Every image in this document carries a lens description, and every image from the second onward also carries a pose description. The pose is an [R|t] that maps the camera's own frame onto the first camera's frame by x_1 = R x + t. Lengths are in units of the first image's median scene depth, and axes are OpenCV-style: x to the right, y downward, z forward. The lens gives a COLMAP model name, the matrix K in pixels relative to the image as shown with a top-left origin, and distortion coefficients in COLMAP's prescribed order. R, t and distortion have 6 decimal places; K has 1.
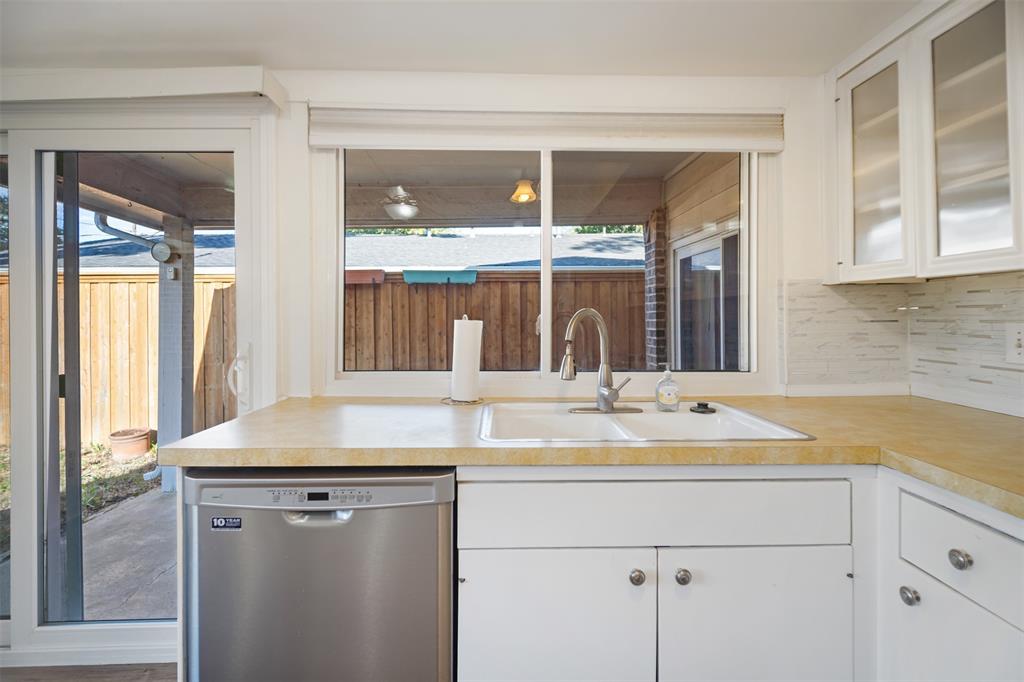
lens RADIAL K [[472.2, 0, 511.0], [0, 472.2, 314.7], [0, 0, 1]] dist [0.004990, -0.003310]
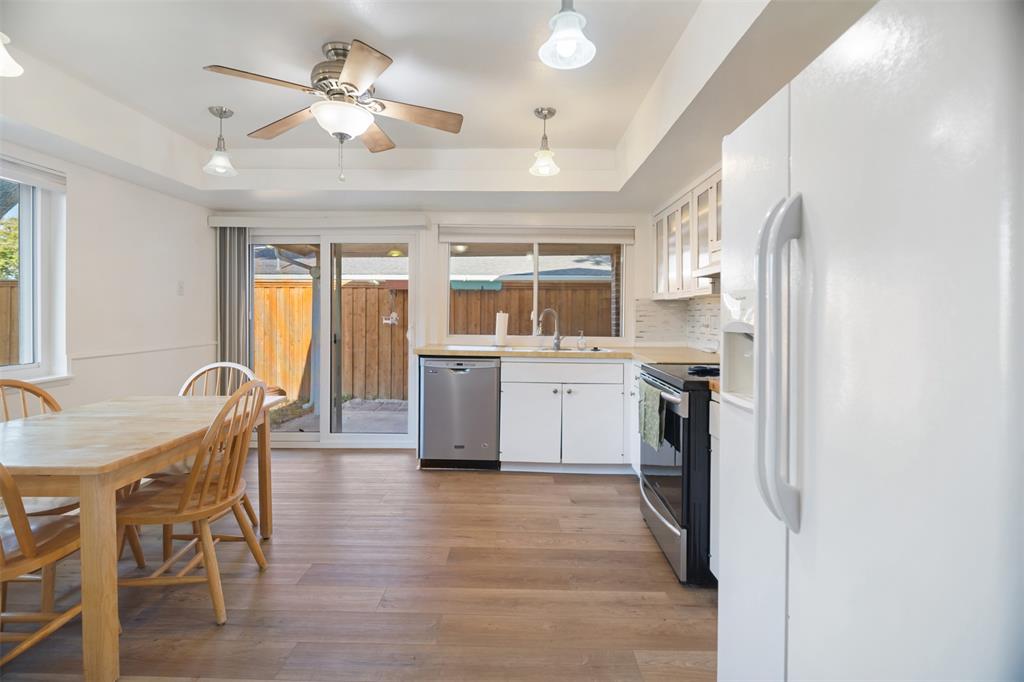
lens RADIAL K [[472.2, 0, 522.1], [0, 472.2, 315.2], [0, 0, 1]] dist [0.004990, -0.003310]
pose [[0.999728, 0.011138, -0.020489, 0.062263], [-0.011063, 0.999932, 0.003757, 0.010765], [0.020529, -0.003530, 0.999783, -1.465450]]
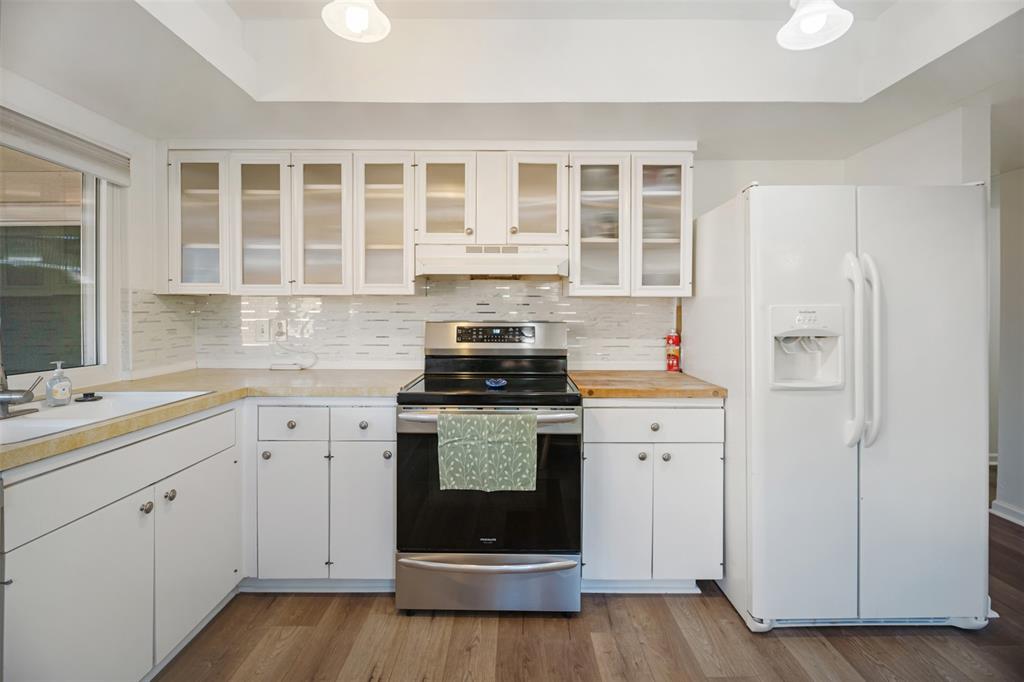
lens RADIAL K [[472.2, 0, 510.5], [0, 472.2, 313.9], [0, 0, 1]] dist [0.004990, -0.003310]
pose [[0.025101, 0.001811, 0.999683, -0.696050], [-0.004341, 0.999989, -0.001702, -0.008942], [-0.999675, -0.004297, 0.025109, -0.058428]]
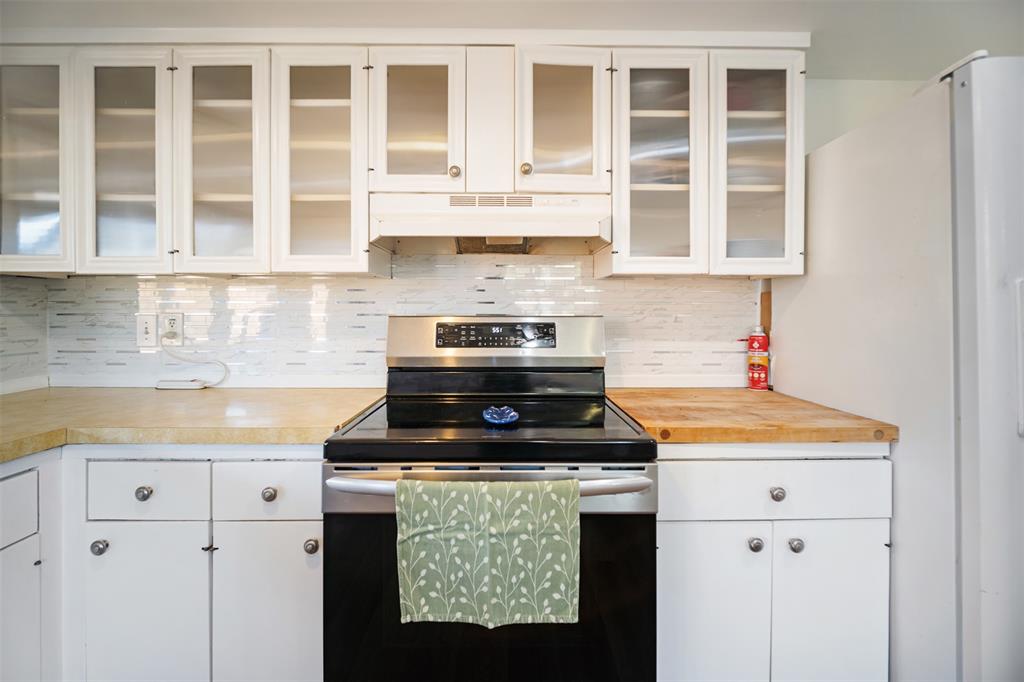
lens RADIAL K [[472.2, 0, 505.3], [0, 472.2, 320.0], [0, 0, 1]] dist [0.004990, -0.003310]
pose [[0.013042, -0.006571, 0.999893, -0.179923], [-0.001987, 0.999976, 0.006597, 0.016365], [-0.999913, -0.002073, 0.013029, -0.005827]]
